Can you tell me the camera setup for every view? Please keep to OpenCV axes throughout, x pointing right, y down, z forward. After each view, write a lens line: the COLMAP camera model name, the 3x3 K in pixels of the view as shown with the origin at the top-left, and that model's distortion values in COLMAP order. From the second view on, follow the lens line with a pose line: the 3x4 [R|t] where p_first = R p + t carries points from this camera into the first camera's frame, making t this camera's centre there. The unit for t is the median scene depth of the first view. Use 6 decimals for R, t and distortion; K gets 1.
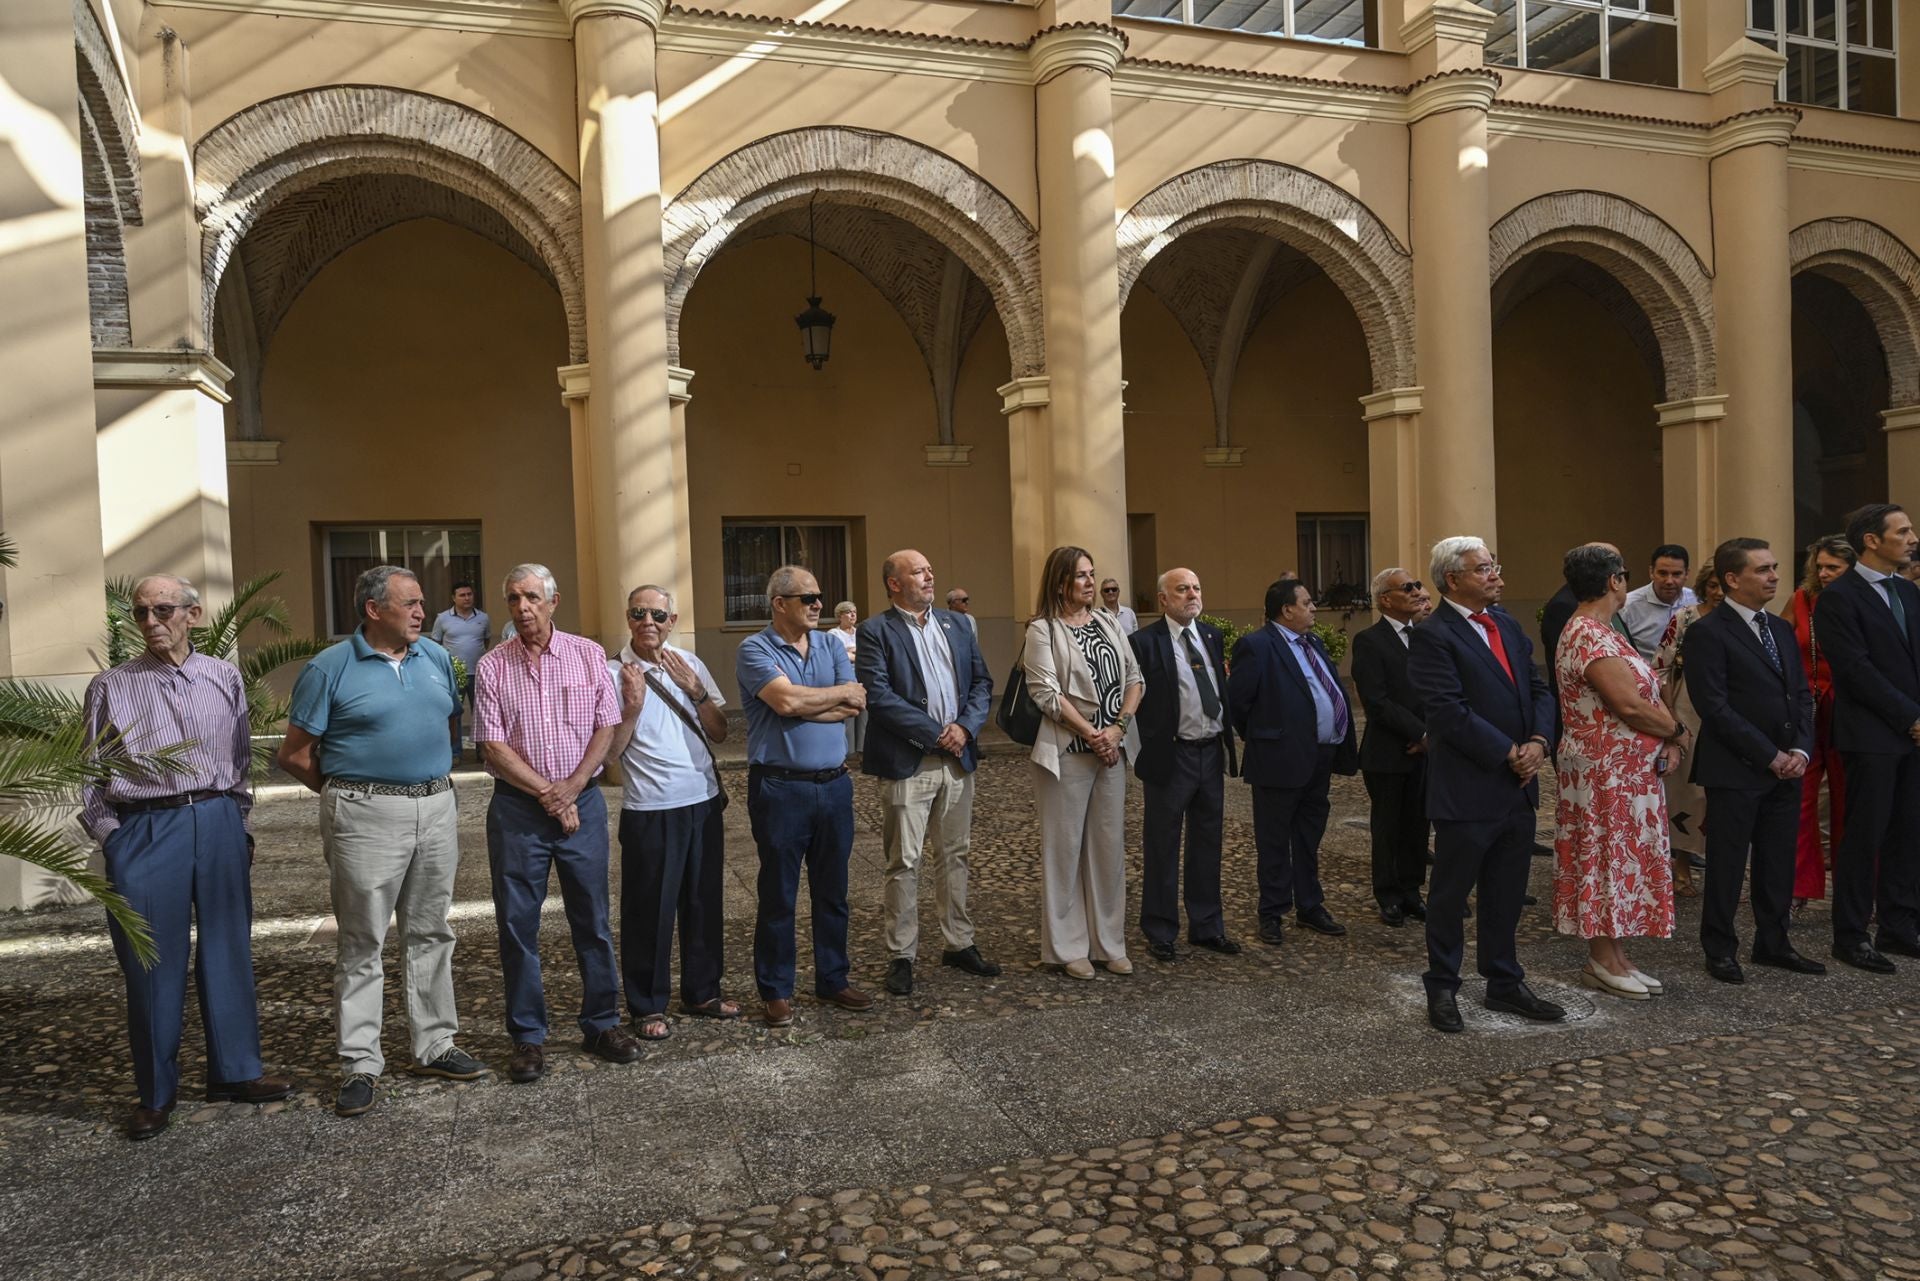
lens RADIAL K [[1279.6, 0, 968.6], [0, 1279.6, 640.2], [0, 0, 1]] dist [0.002392, -0.001921]
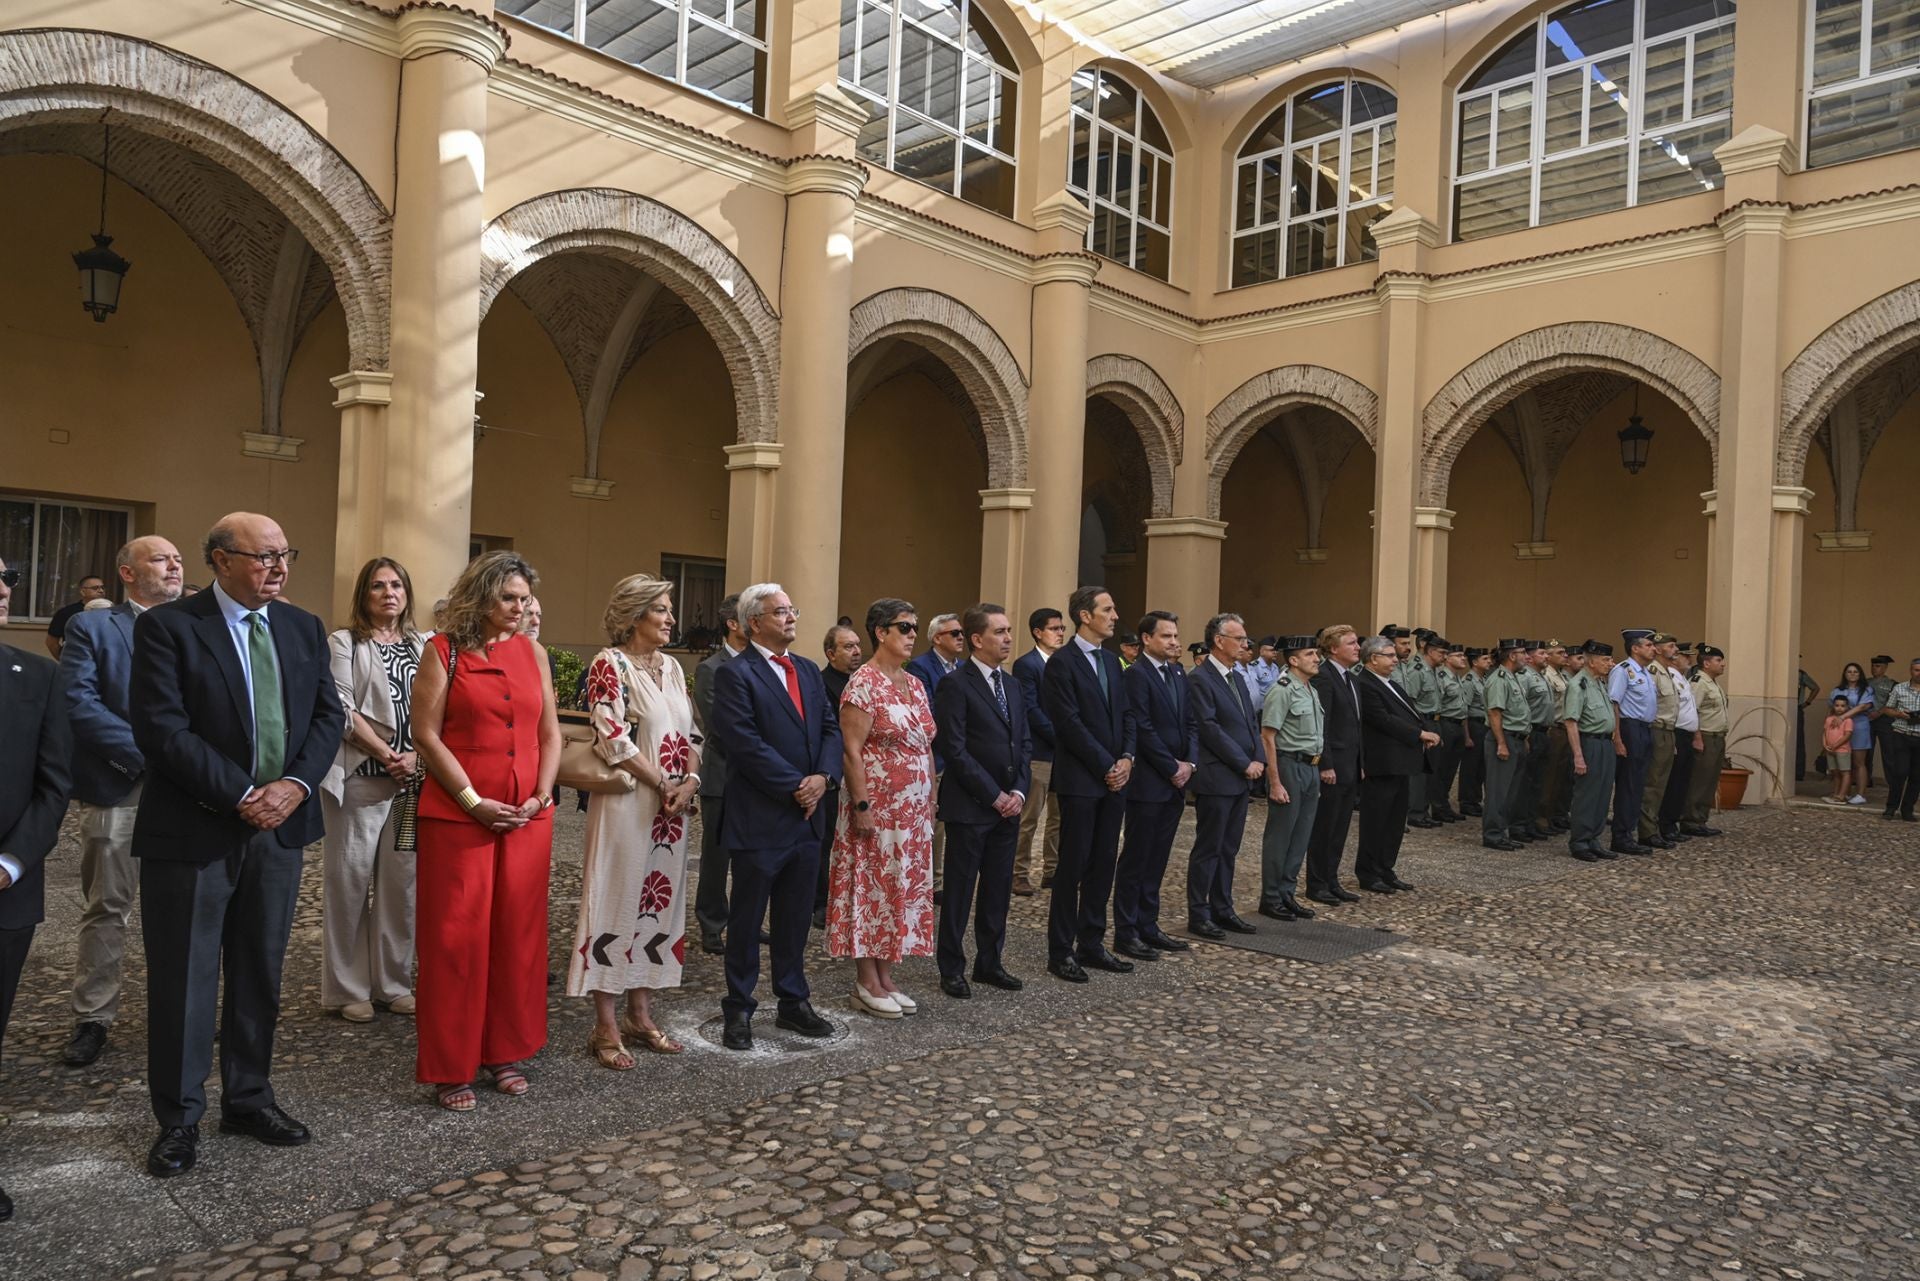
lens RADIAL K [[1279.6, 0, 951.7], [0, 1279.6, 648.3], [0, 0, 1]] dist [0.002392, -0.001921]
pose [[0.890056, 0.070882, 0.450307, 0.020252], [-0.059669, 0.997453, -0.039070, 0.001769], [-0.451929, 0.007905, 0.892019, 0.002517]]
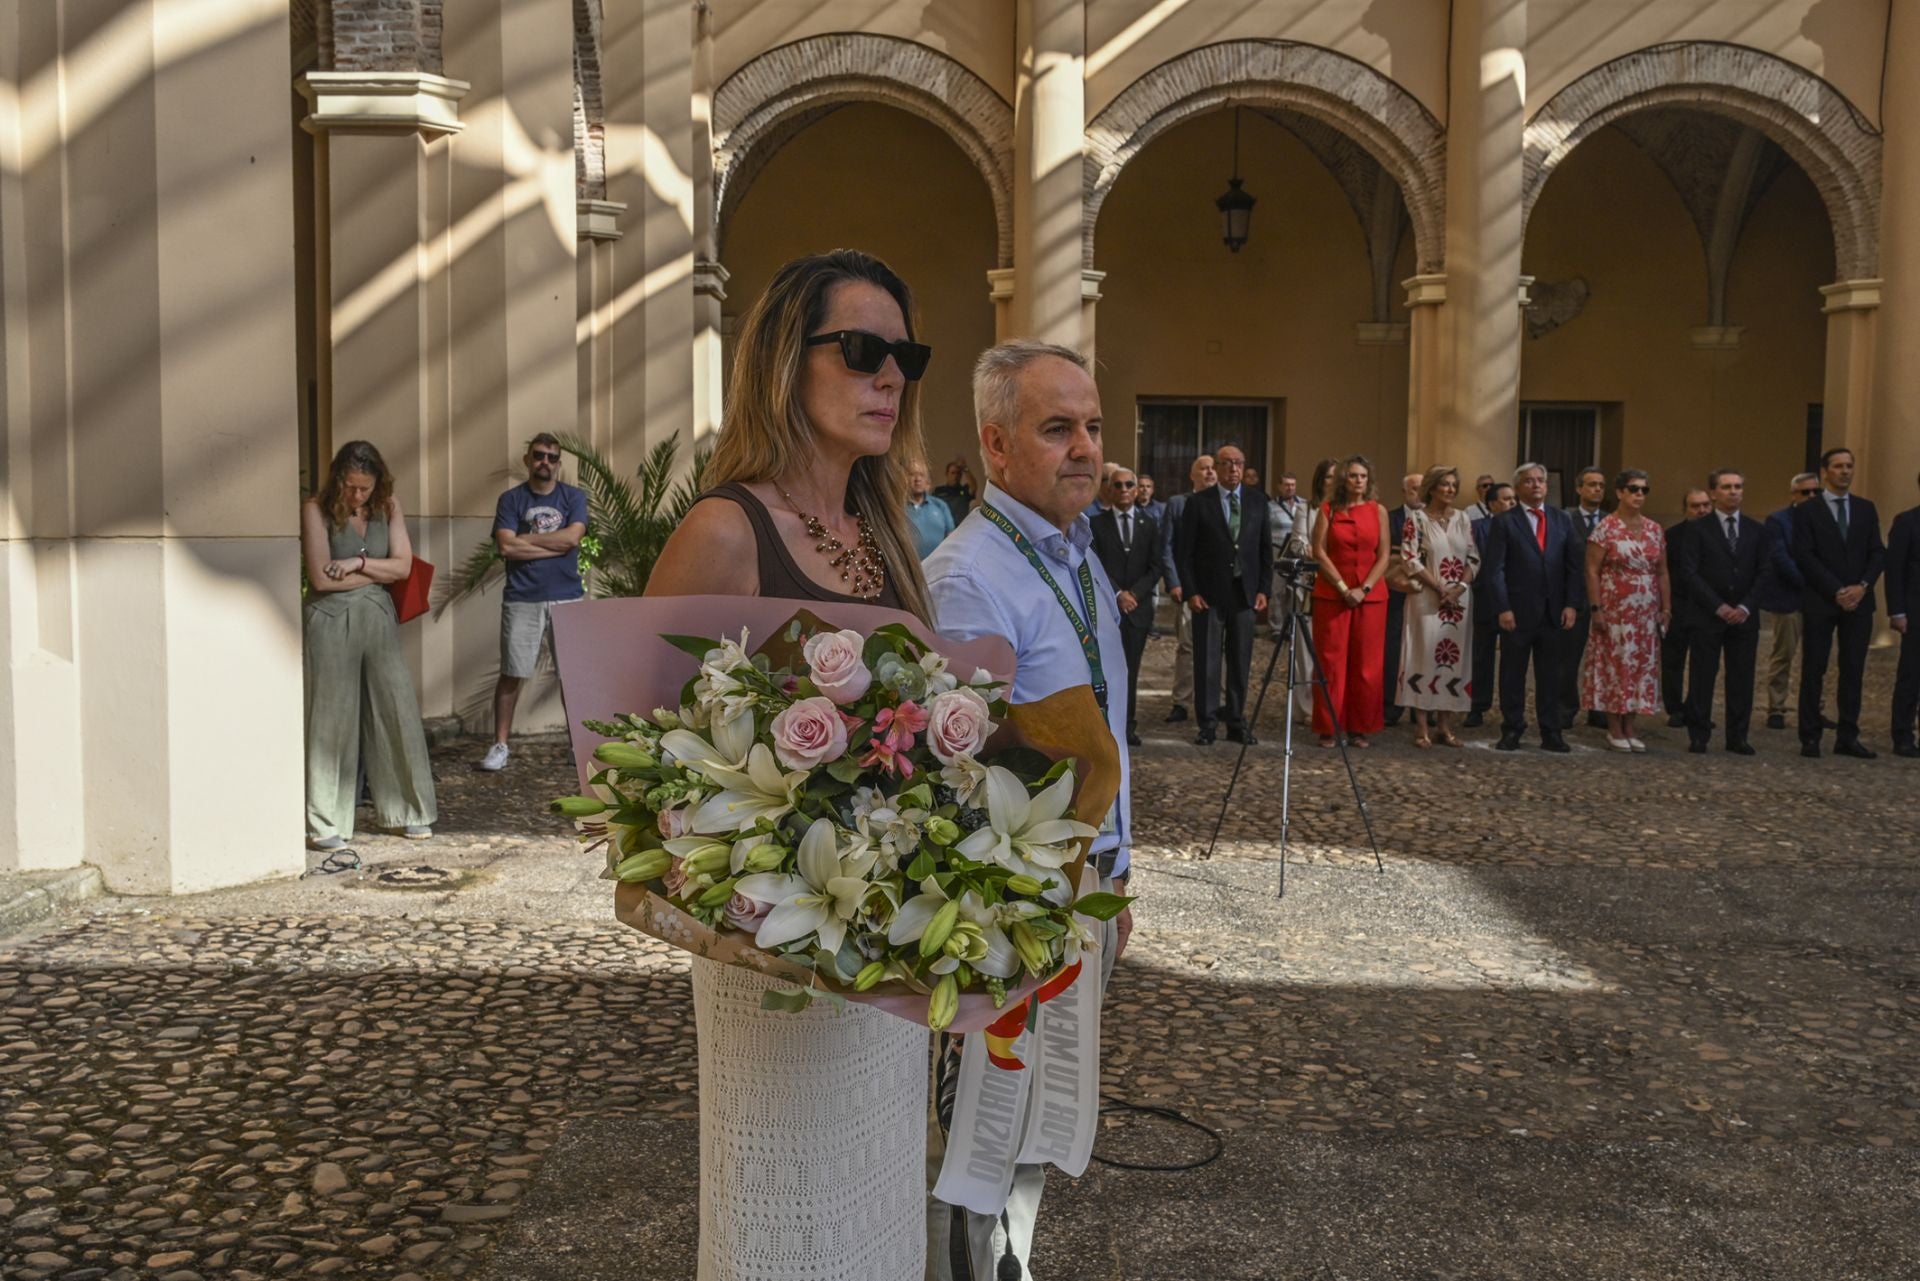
lens RADIAL K [[1766.7, 0, 963.4], [0, 1766.7, 642.2], [0, 0, 1]] dist [-0.009331, 0.000000]
pose [[0.952367, 0.065927, -0.297743, 0.136139], [-0.048212, 0.996623, 0.066464, 0.011487], [0.301120, -0.048943, 0.952329, -0.478515]]
